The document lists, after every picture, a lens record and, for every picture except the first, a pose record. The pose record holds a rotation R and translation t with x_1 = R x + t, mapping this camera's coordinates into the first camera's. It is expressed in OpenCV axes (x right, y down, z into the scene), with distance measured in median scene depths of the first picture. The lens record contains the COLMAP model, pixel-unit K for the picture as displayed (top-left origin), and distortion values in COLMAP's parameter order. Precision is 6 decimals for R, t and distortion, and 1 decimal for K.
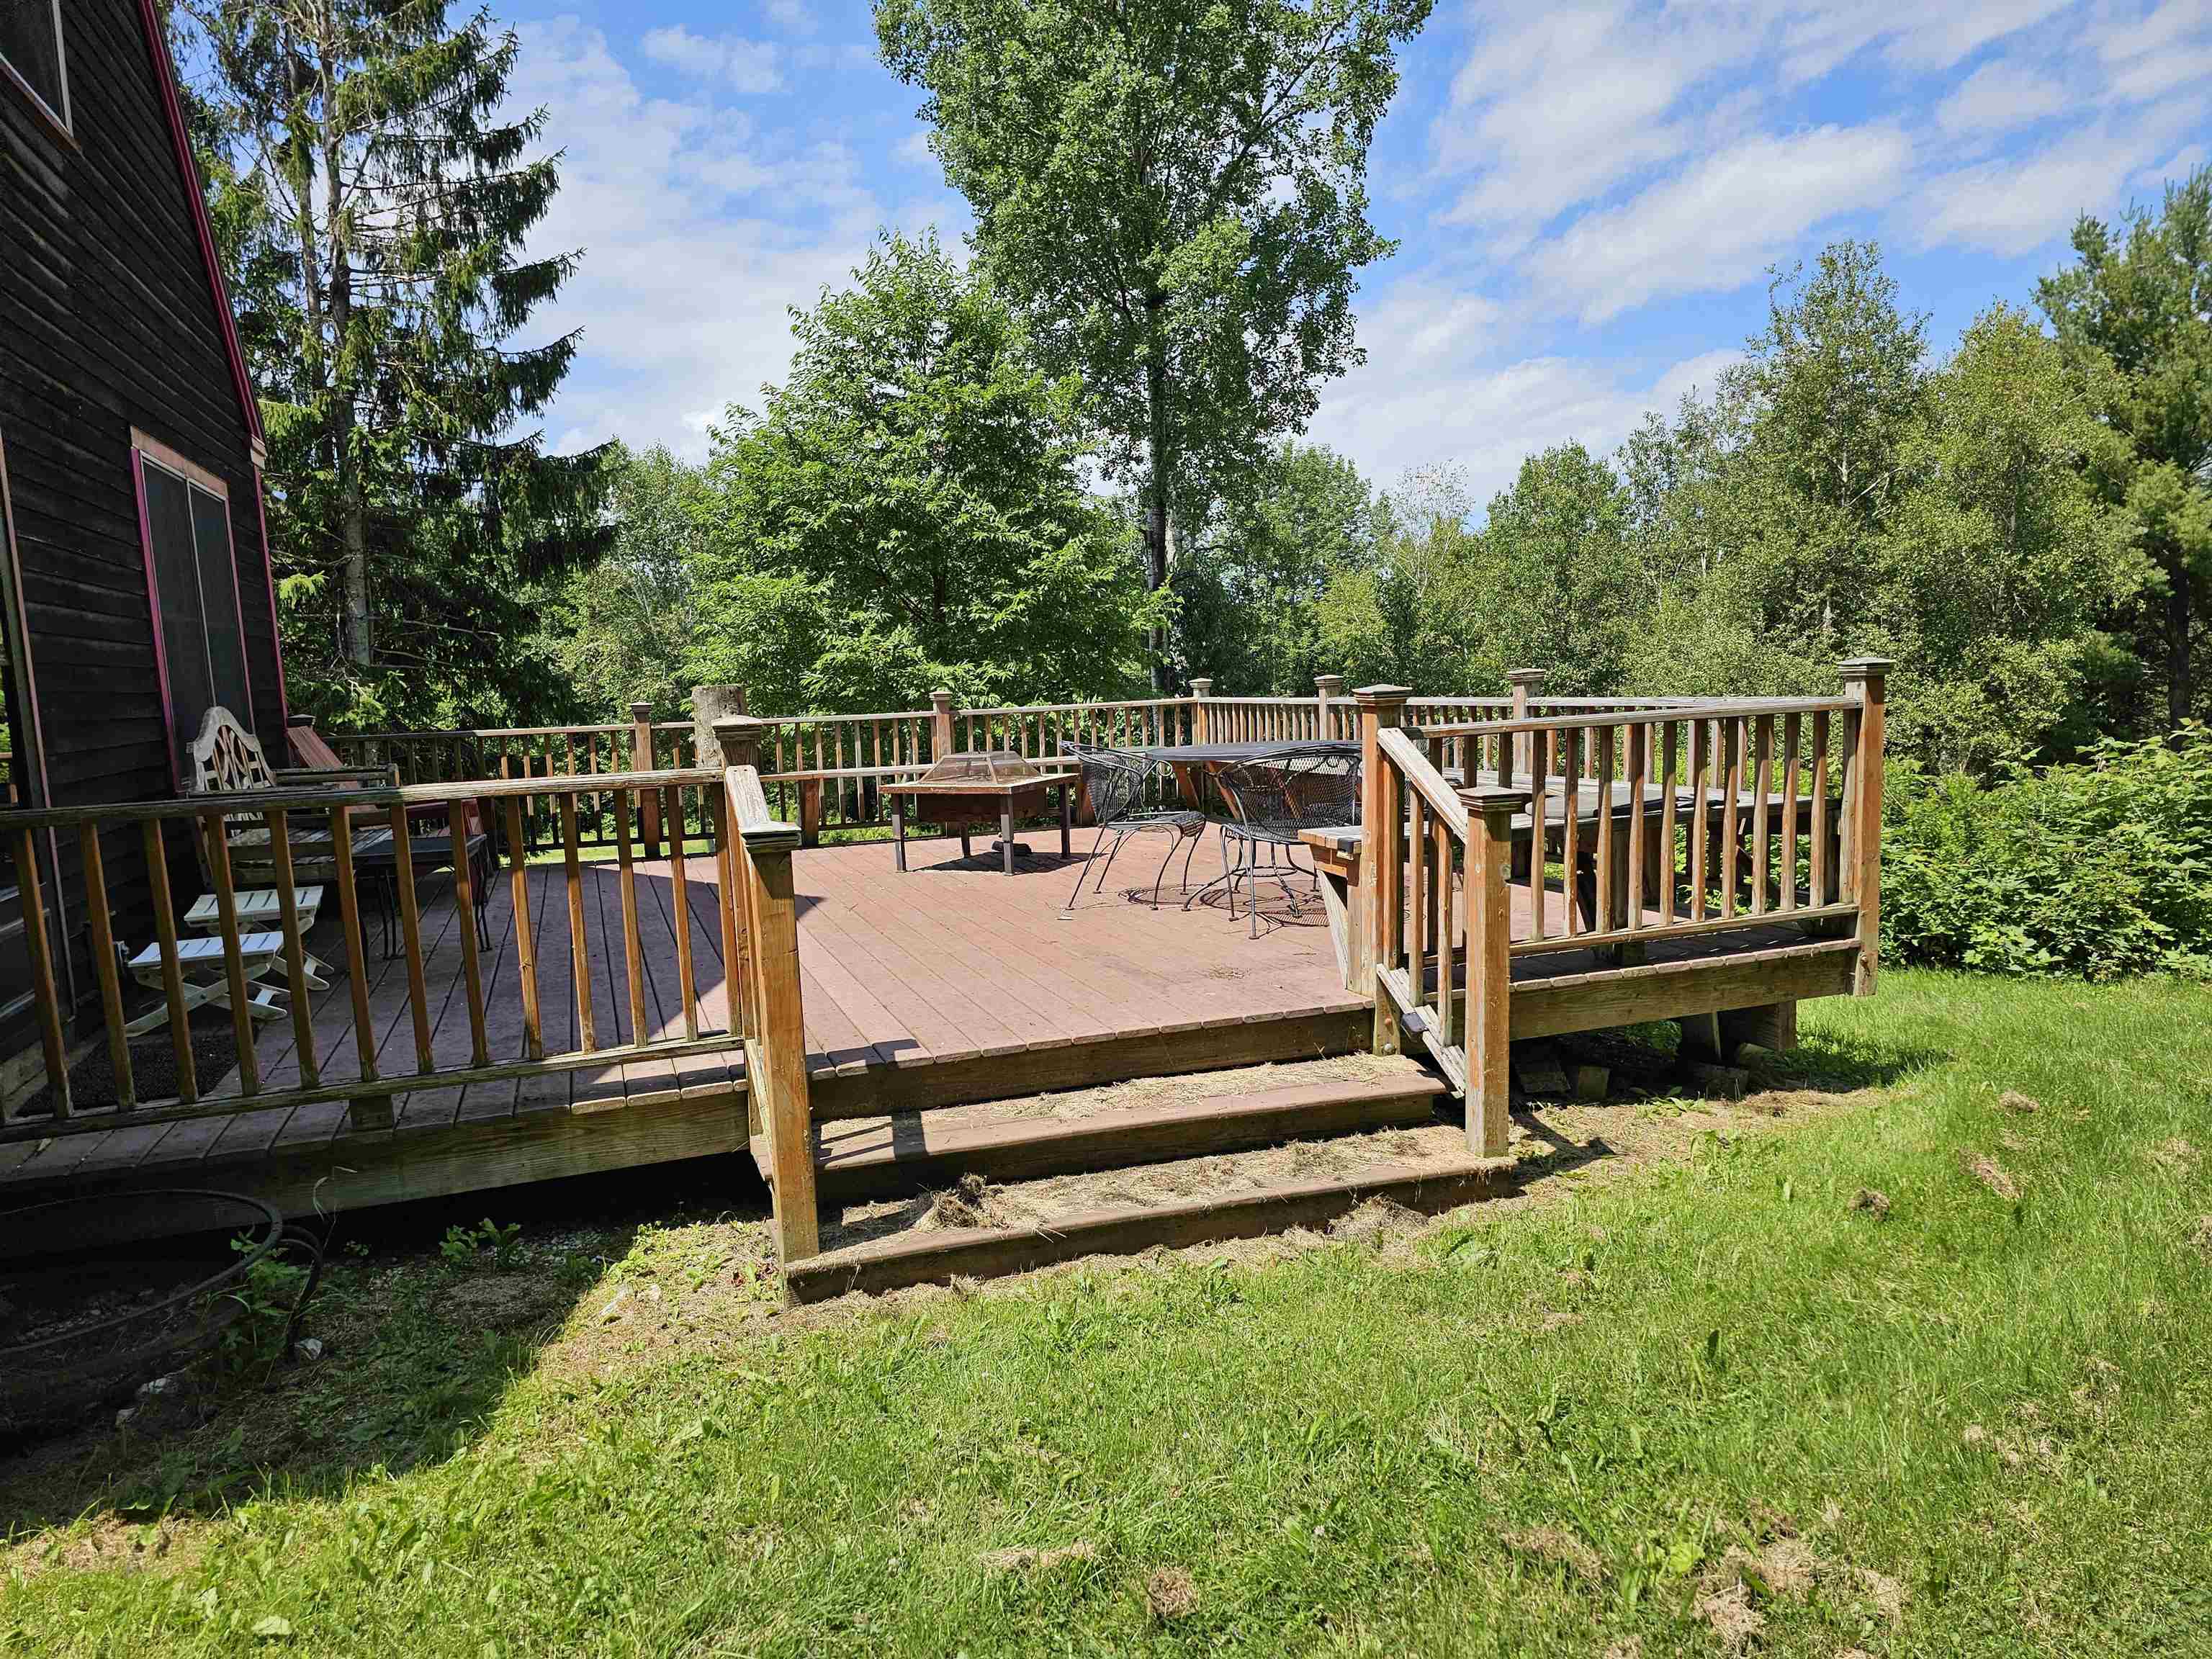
lens RADIAL K [[1454.1, 0, 1122.0], [0, 1454.1, 827.6], [0, 0, 1]] dist [-0.000983, -0.028535]
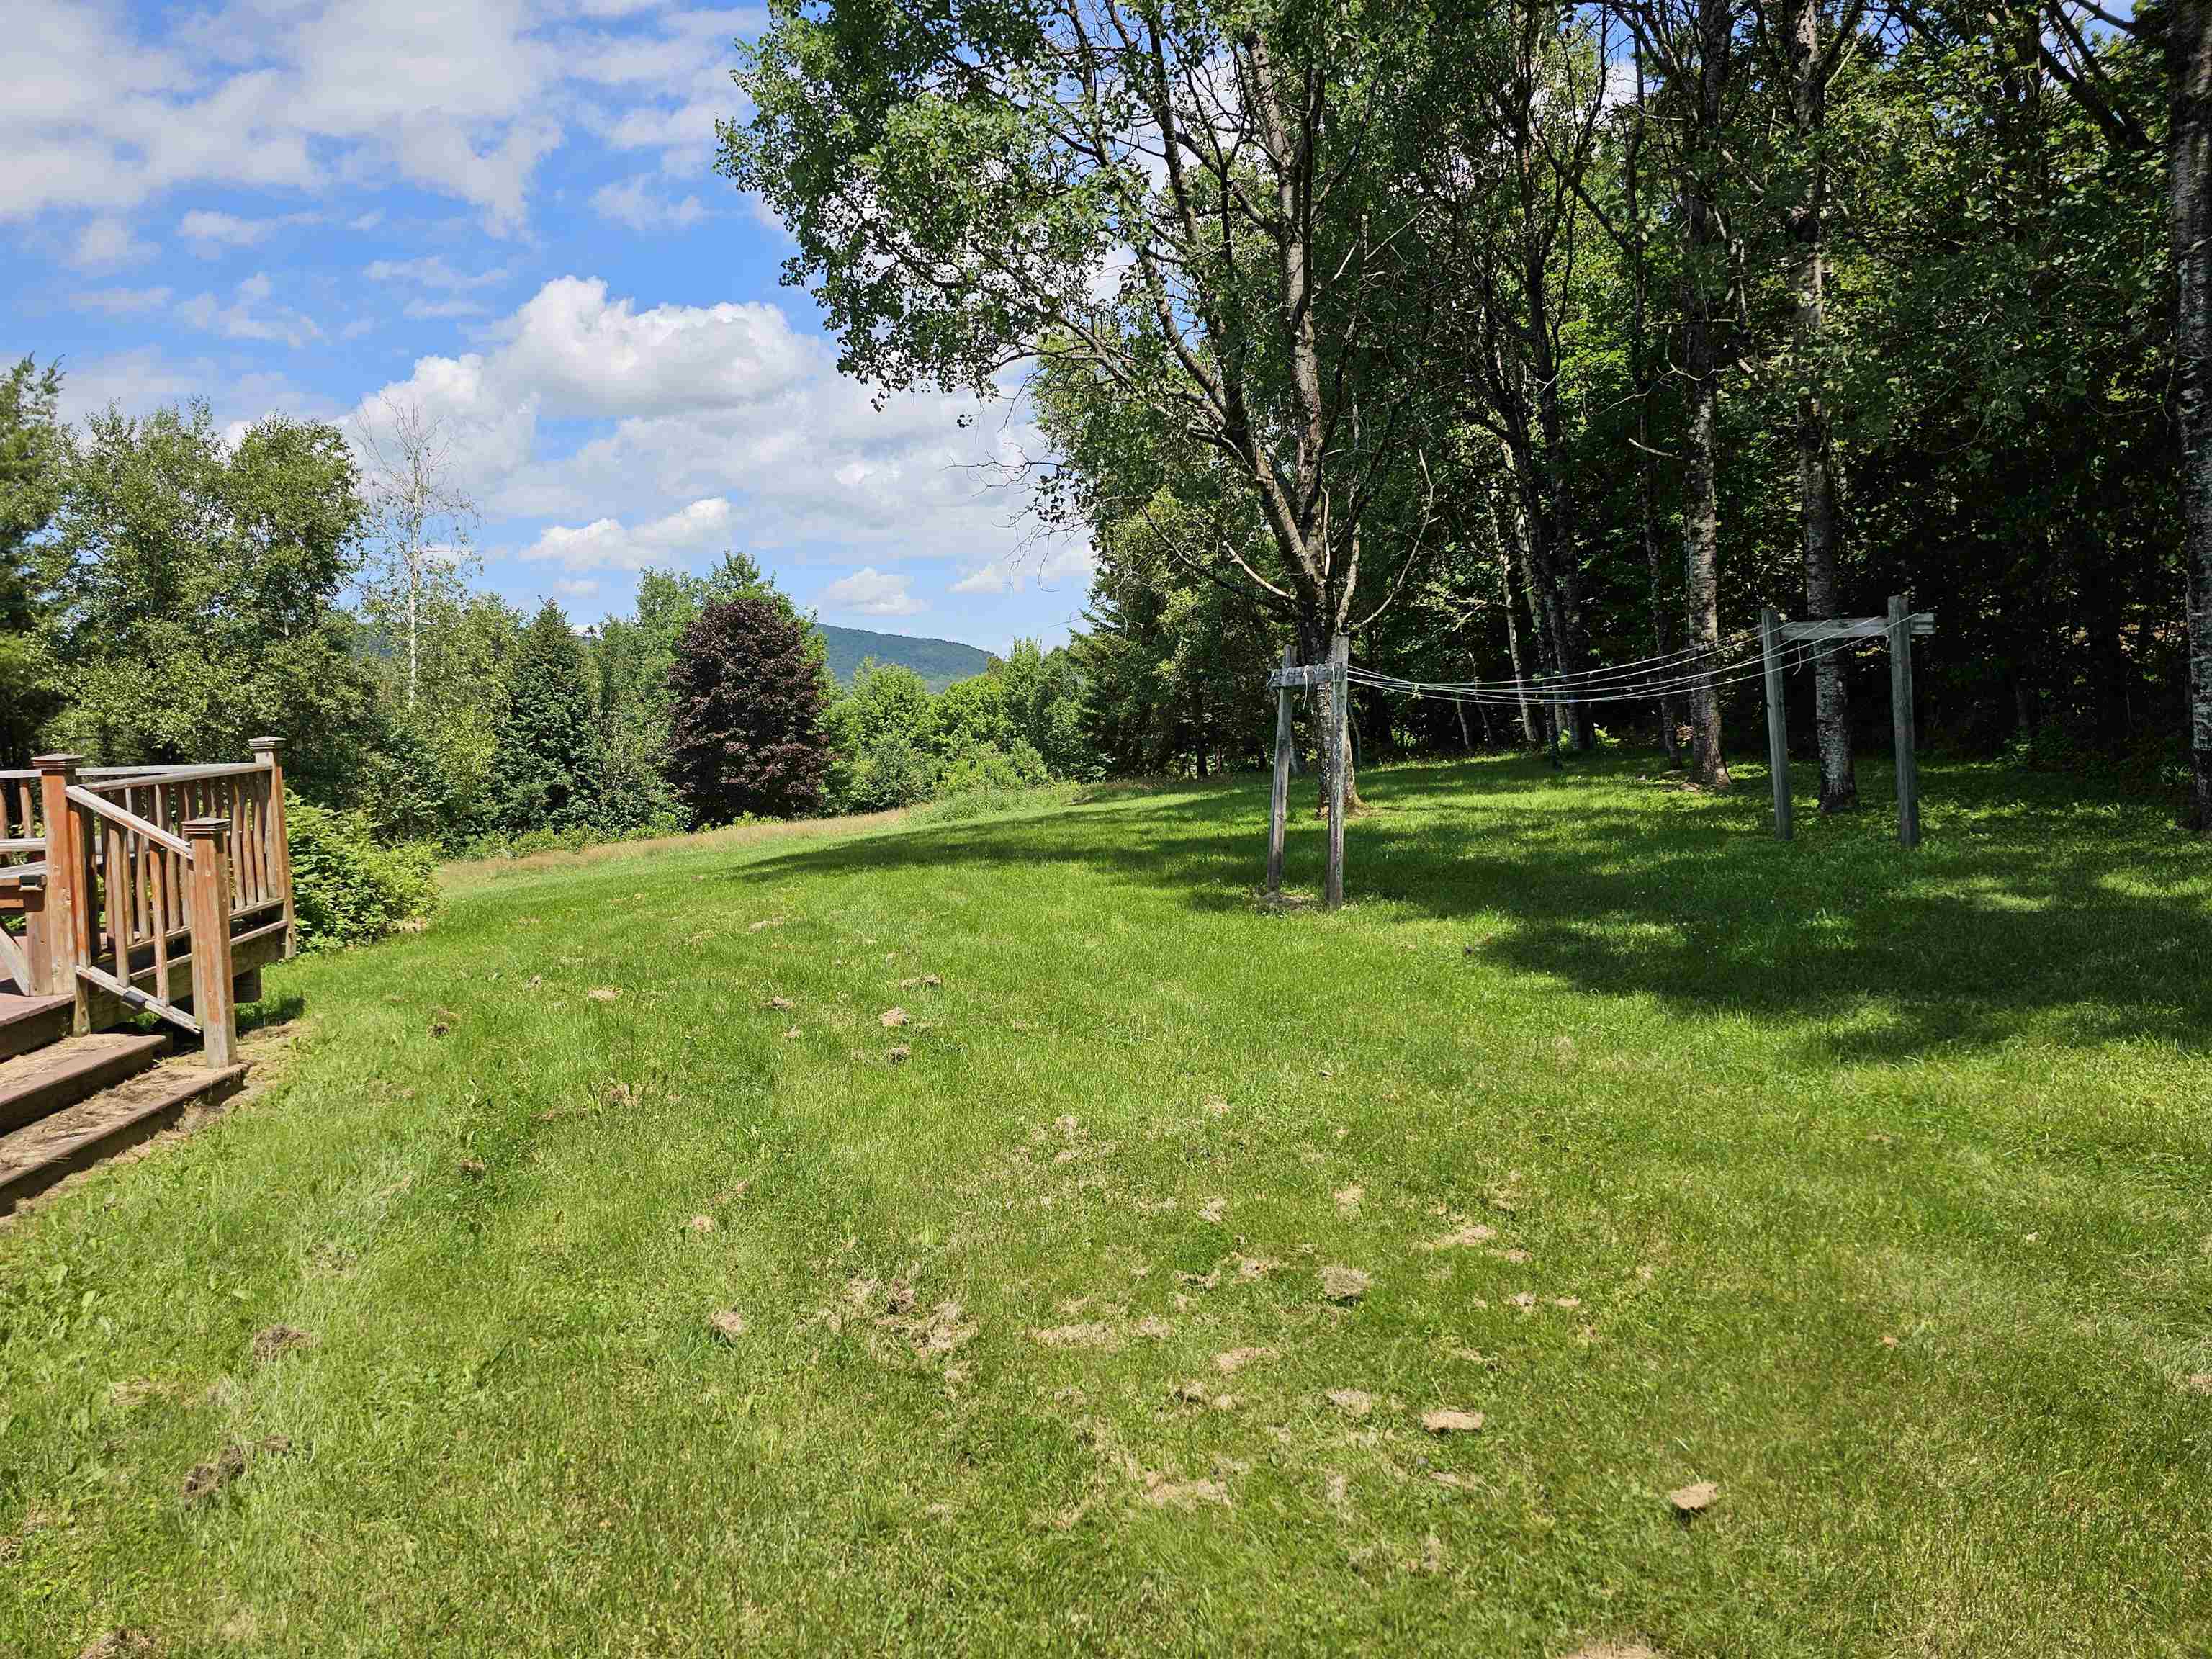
lens RADIAL K [[1454.1, 0, 1122.0], [0, 1454.1, 827.6], [0, 0, 1]] dist [-0.000983, -0.028535]
pose [[0.196235, -0.058822, 0.978791, -0.914876], [0.122662, 0.991831, 0.035014, 0.039605], [-0.972855, 0.113189, 0.201847, -0.201645]]
